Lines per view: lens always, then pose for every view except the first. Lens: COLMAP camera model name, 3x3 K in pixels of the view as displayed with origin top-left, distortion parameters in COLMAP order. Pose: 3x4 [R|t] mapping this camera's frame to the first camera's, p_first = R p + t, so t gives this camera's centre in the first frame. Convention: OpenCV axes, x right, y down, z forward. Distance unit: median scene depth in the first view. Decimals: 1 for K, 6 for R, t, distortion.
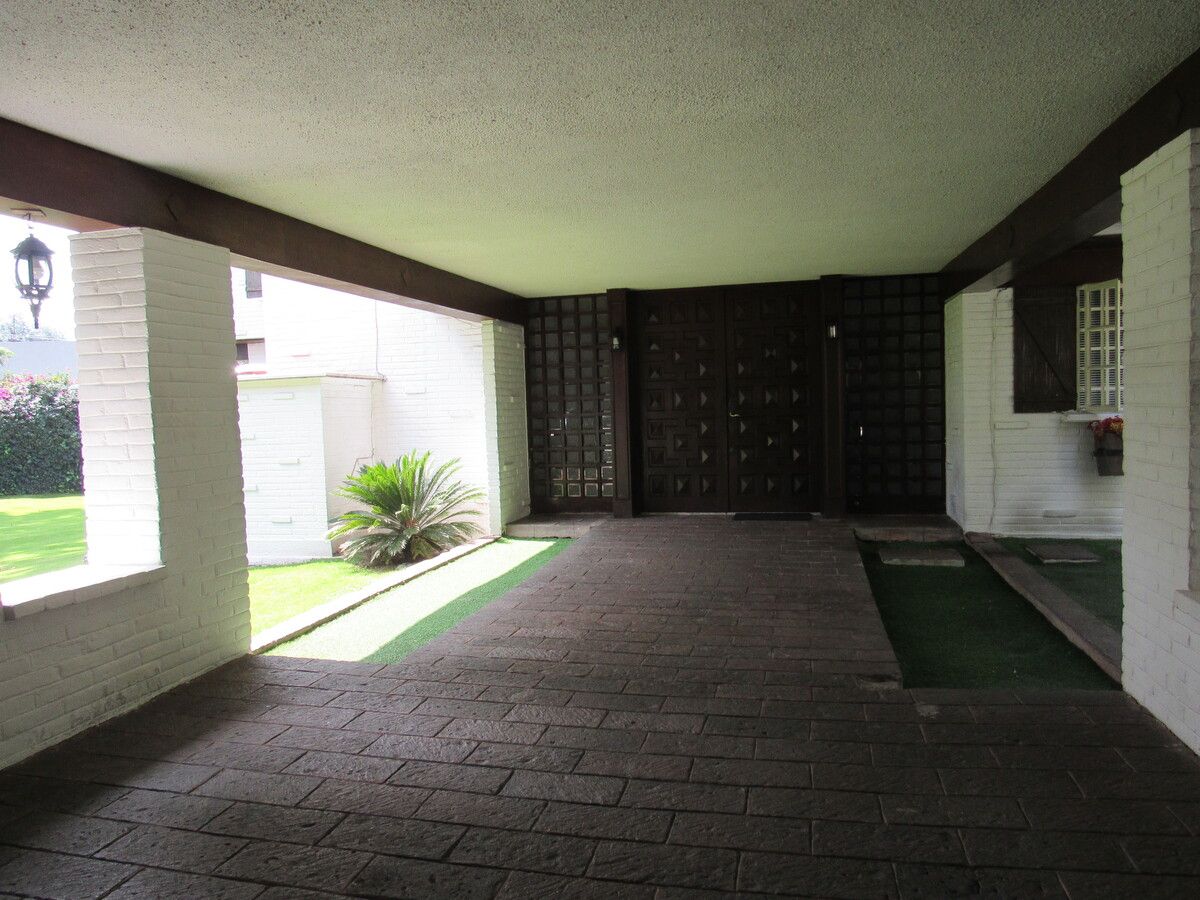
lens RADIAL K [[851.8, 0, 600.1], [0, 851.8, 448.4], [0, 0, 1]] dist [-0.002606, 0.000244]
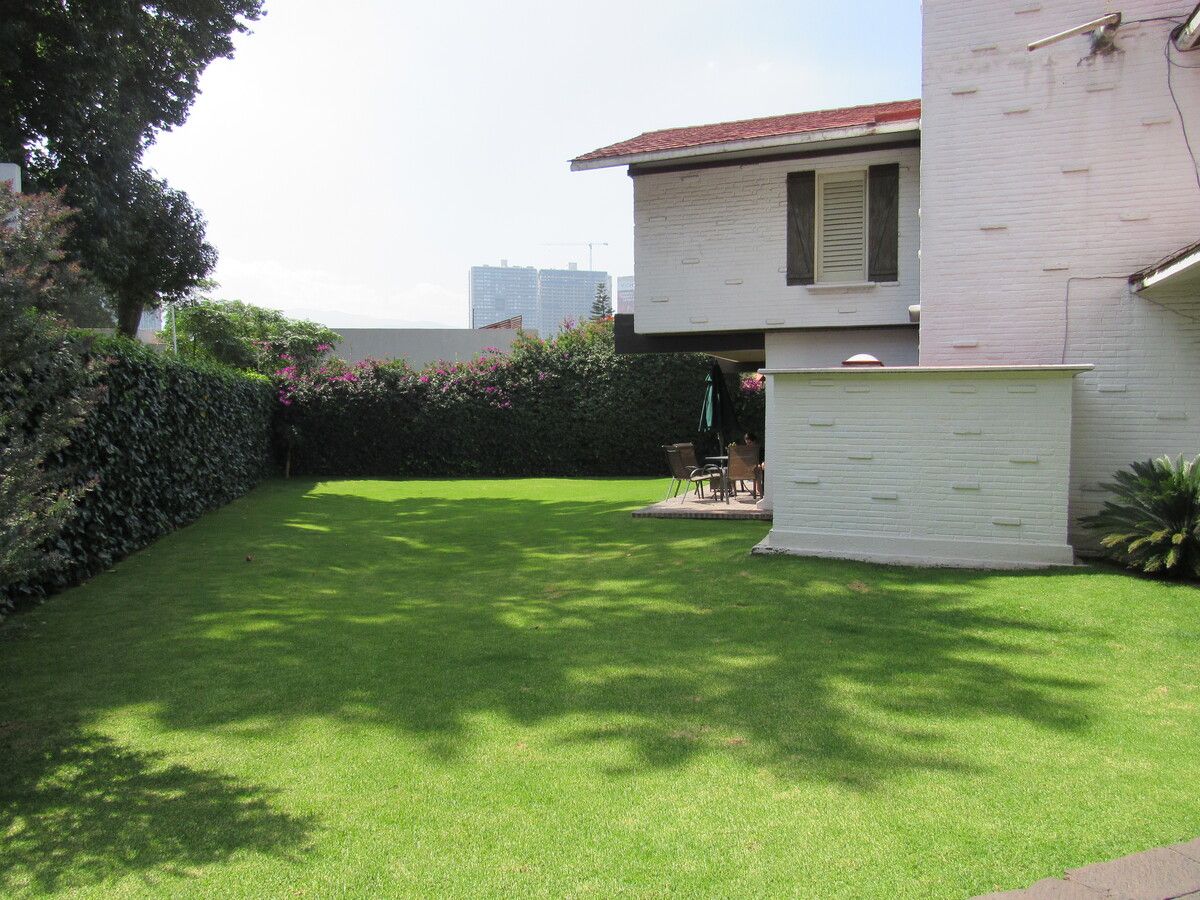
lens RADIAL K [[851.8, 0, 599.5], [0, 851.8, 450.3], [0, 0, 1]] dist [-0.002606, 0.000244]
pose [[0.993251, 0.042921, -0.107752, -0.290631], [-0.042960, 0.999075, 0.001956, 0.009255], [0.107736, 0.002686, 0.994176, 0.011170]]
